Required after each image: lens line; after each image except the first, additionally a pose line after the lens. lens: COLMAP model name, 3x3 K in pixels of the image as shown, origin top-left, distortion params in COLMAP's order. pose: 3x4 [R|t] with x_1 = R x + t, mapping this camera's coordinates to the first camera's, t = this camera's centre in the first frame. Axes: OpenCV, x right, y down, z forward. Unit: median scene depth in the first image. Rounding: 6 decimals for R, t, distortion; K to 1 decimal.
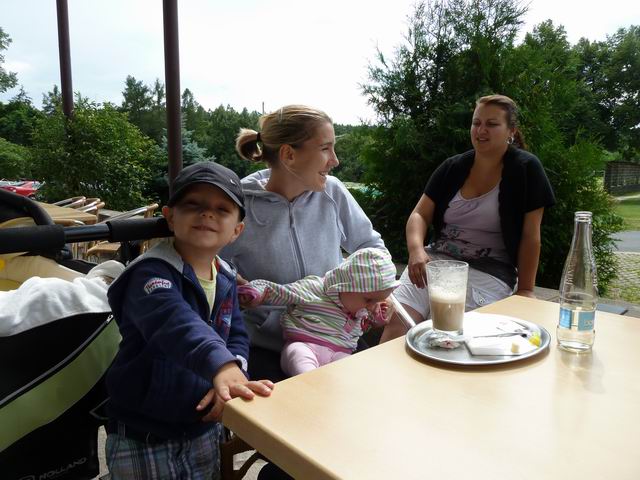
lens RADIAL K [[510.6, 0, 298.2], [0, 510.6, 259.3], [0, 0, 1]] dist [-0.041999, 0.007358]
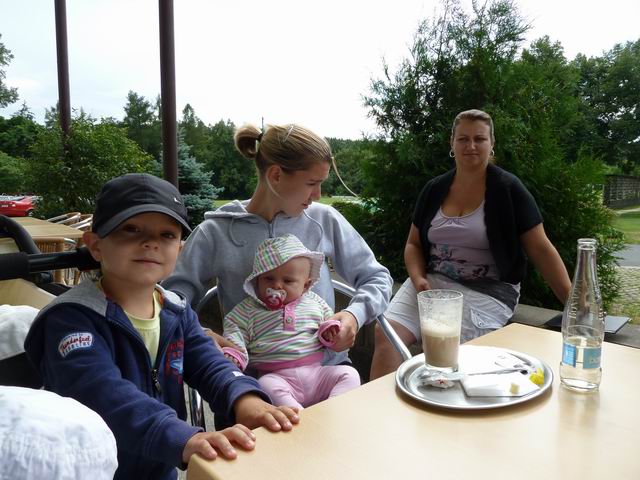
lens RADIAL K [[470.4, 0, 320.3], [0, 470.4, 239.1], [0, 0, 1]] dist [-0.042141, 0.007868]
pose [[0.999993, -0.001048, 0.003578, 0.042609], [0.001174, 0.999374, -0.035372, -0.036952], [-0.003538, 0.035376, 0.999368, 0.086635]]
